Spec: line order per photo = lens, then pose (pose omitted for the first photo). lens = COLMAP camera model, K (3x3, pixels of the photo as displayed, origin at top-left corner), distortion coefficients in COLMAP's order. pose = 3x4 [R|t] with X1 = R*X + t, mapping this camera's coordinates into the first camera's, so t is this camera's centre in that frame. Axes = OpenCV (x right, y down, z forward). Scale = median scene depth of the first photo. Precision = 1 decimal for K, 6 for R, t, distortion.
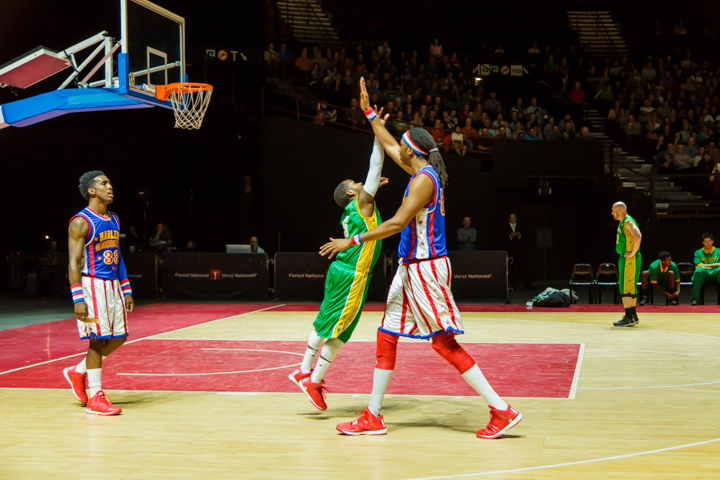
lens RADIAL K [[1209.4, 0, 360.0], [0, 1209.4, 240.0], [0, 0, 1]] dist [0.058457, -0.180272]
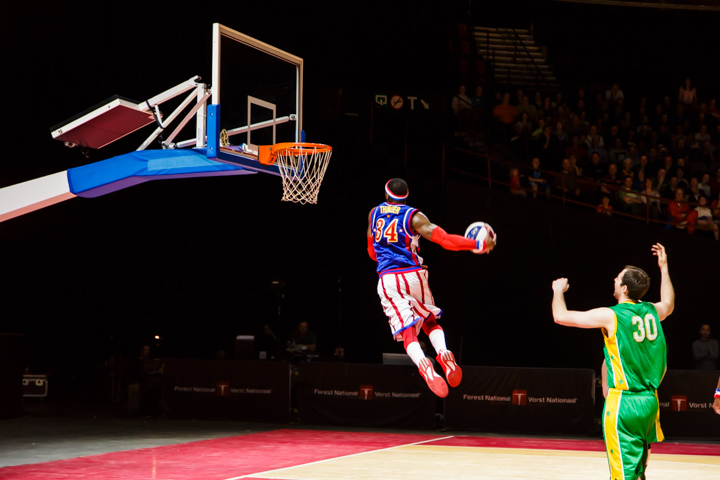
lens RADIAL K [[1619.8, 0, 344.4], [0, 1619.8, 240.8], [0, 0, 1]] dist [0.064646, -0.564373]
pose [[0.986827, 0.014334, -0.161140, 0.044812], [-0.024654, 0.997757, -0.062229, -0.004152], [0.159887, 0.065382, 0.984968, 0.000293]]
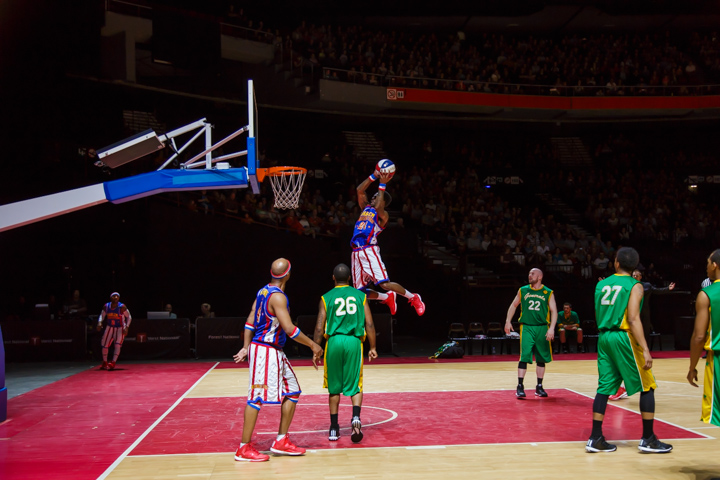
lens RADIAL K [[912.3, 0, 360.0], [0, 912.3, 240.0], [0, 0, 1]] dist [0.007012, -0.003249]
pose [[0.958822, 0.010960, 0.283796, -0.271355], [0.009154, 0.997543, -0.069452, -0.003660], [-0.283860, 0.069190, 0.956366, 0.159571]]
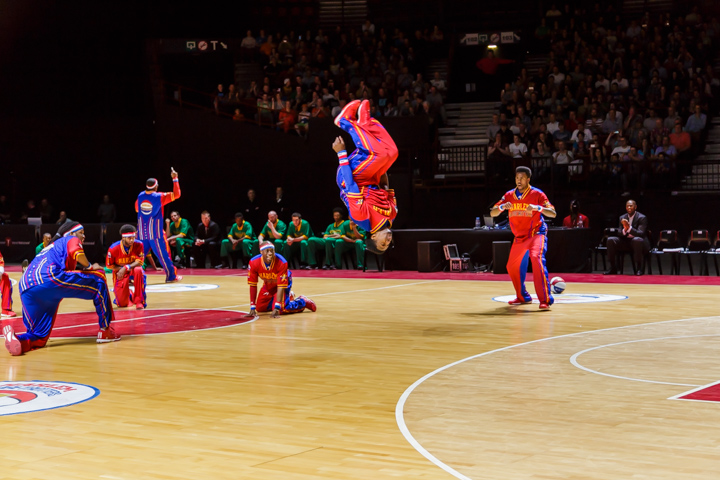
lens RADIAL K [[1320.7, 0, 360.0], [0, 1320.7, 240.0], [0, 0, 1]] dist [0.028998, 0.030221]
pose [[0.904972, 0.000026, -0.425471, 1.254438], [0.011780, 0.999615, 0.025117, -0.005623], [0.425308, -0.027742, 0.904624, -0.106035]]
